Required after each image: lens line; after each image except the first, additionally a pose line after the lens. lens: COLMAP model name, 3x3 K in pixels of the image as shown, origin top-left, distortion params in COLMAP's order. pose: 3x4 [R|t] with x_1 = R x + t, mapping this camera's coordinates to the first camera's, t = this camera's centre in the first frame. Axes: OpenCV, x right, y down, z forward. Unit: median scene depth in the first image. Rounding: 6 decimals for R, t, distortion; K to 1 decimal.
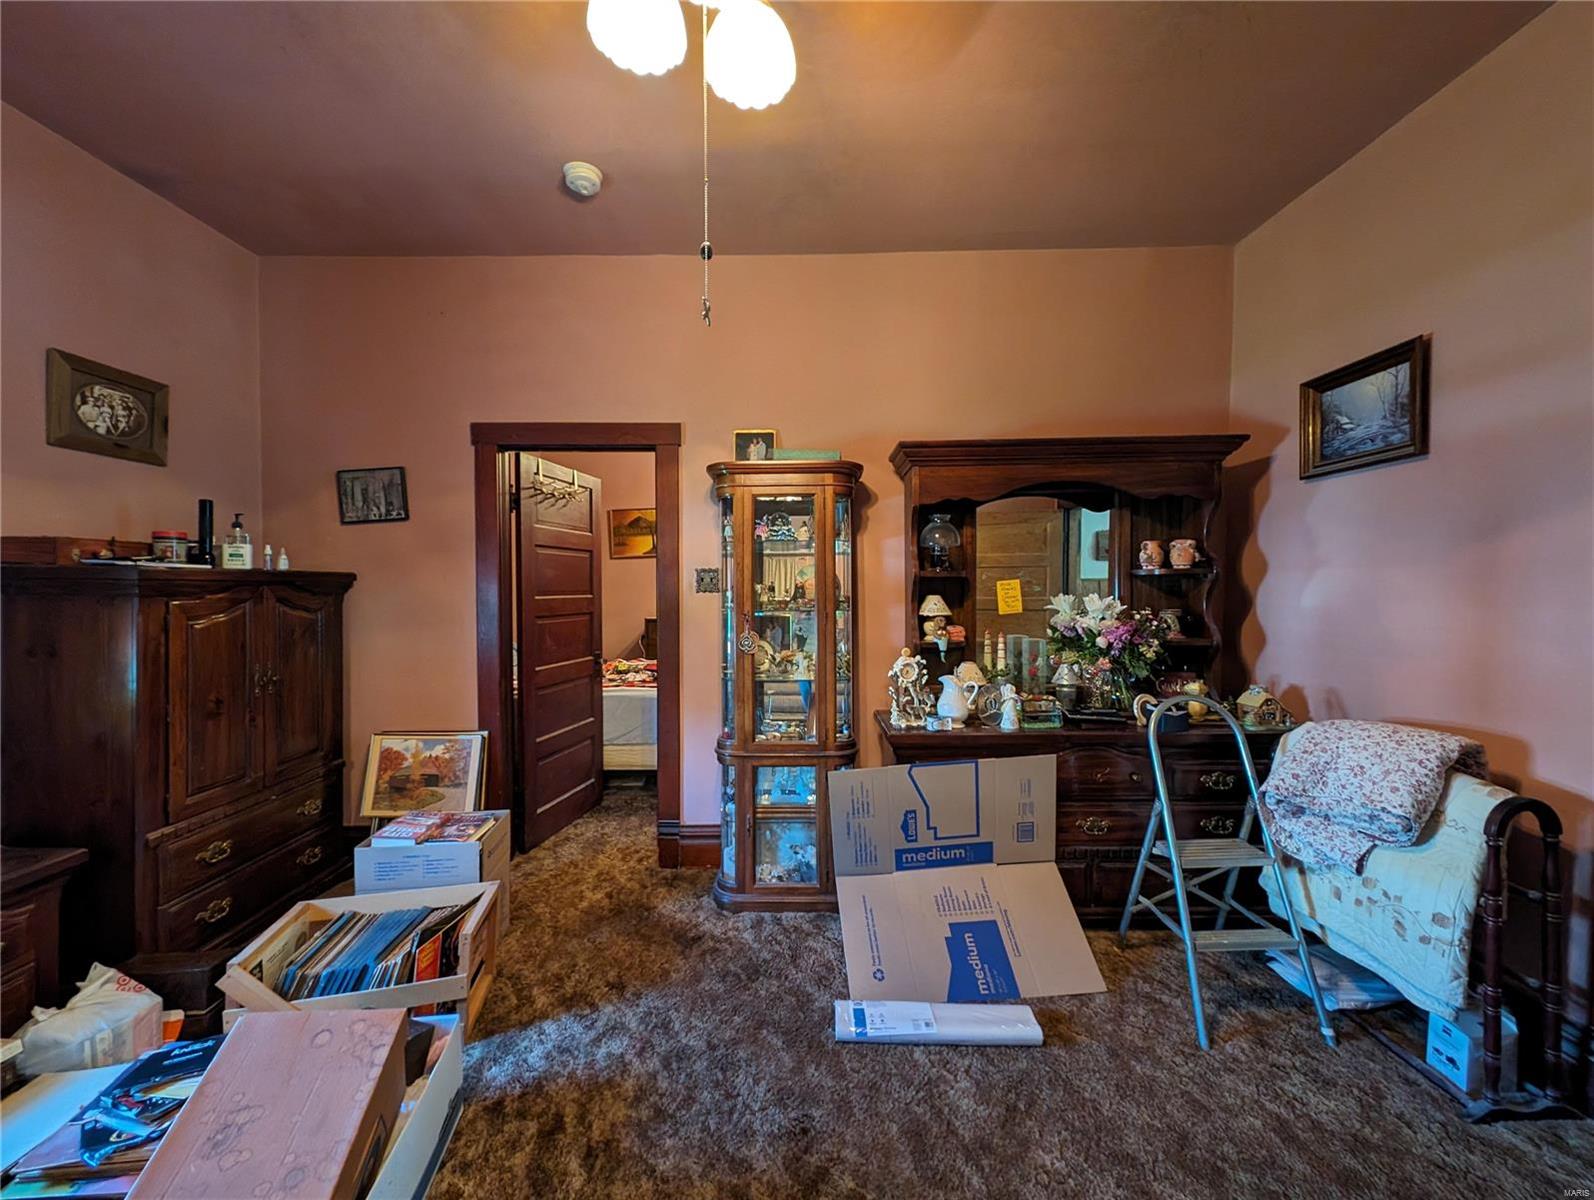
lens RADIAL K [[601.5, 0, 801.3], [0, 601.5, 600.2], [0, 0, 1]] dist [0.007008, -0.003230]
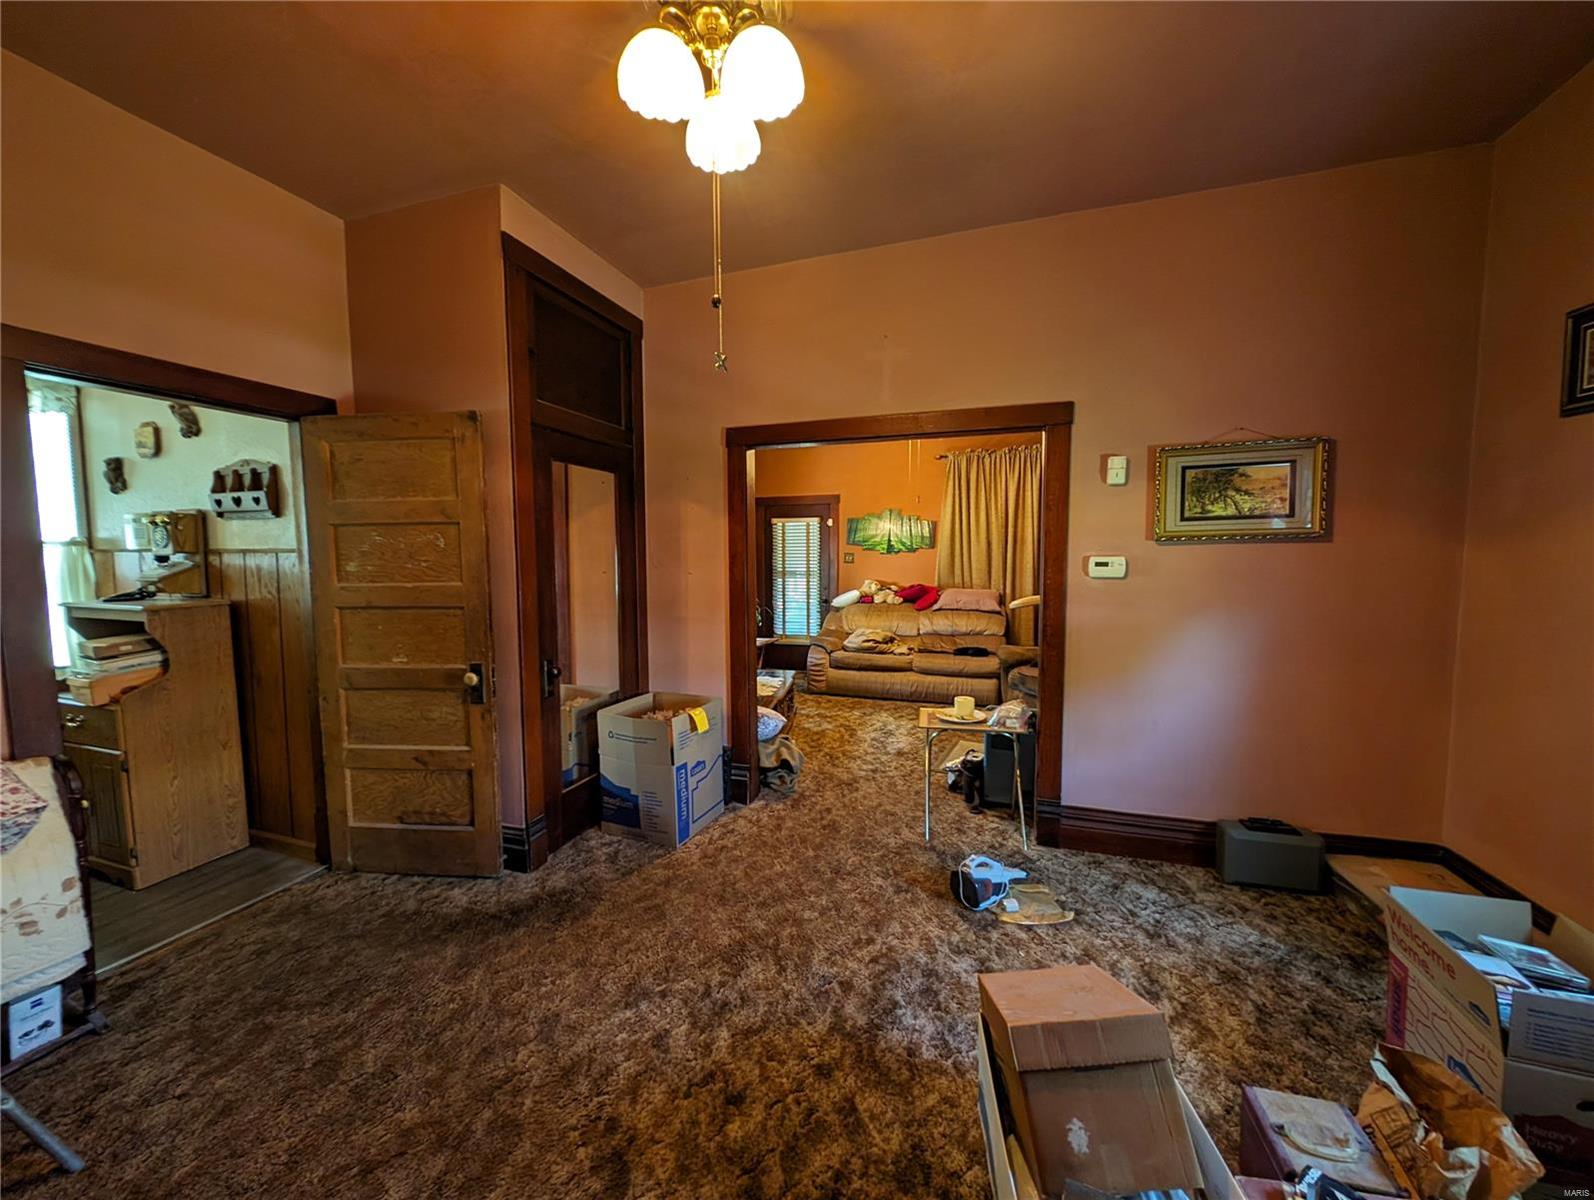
lens RADIAL K [[601.5, 0, 801.5], [0, 601.5, 597.6], [0, 0, 1]] dist [0.007008, -0.003230]
pose [[-0.945974, -0.013173, 0.323974, -0.390017], [0.019763, 0.994974, 0.098161, -0.047409], [-0.323639, 0.099260, -0.940960, 1.127286]]
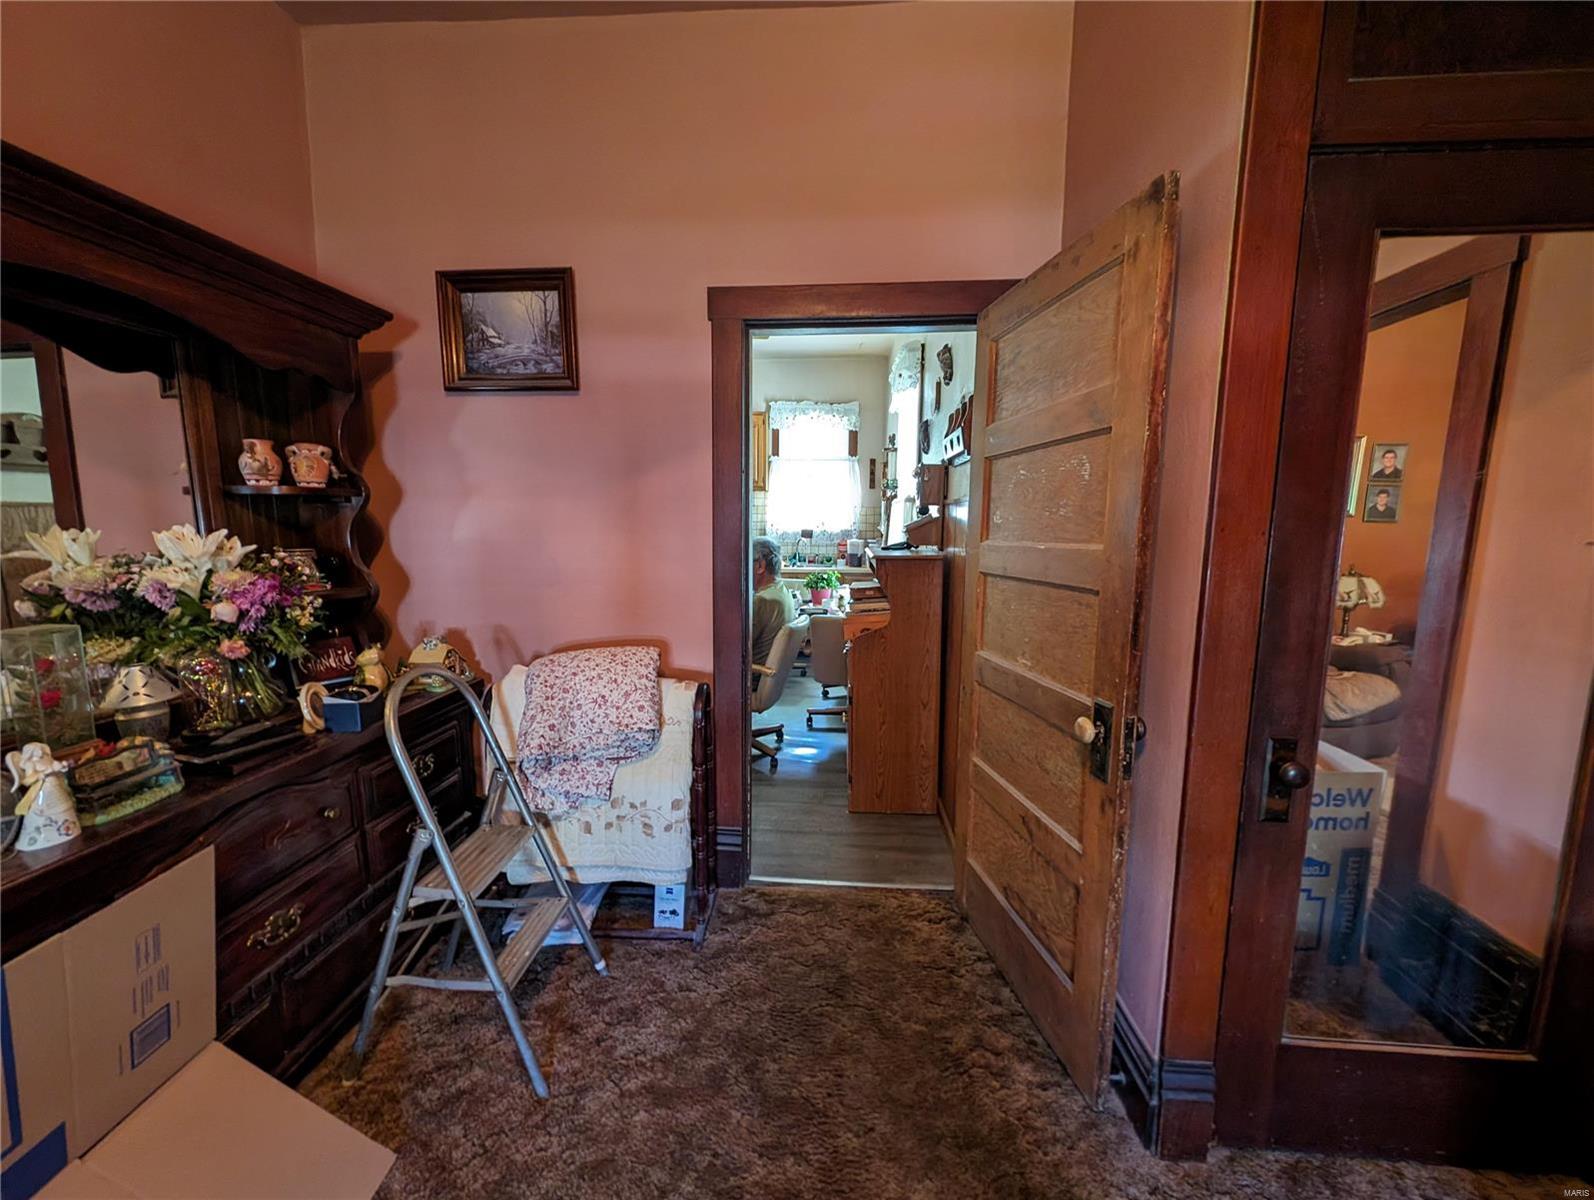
lens RADIAL K [[601.5, 0, 800.1], [0, 601.5, 596.4], [0, 0, 1]] dist [0.007008, -0.003230]
pose [[0.072297, -0.116987, 0.990498, -0.017283], [0.019635, 0.993072, 0.115857, 0.001357], [-0.997190, 0.011073, 0.074093, 0.492002]]
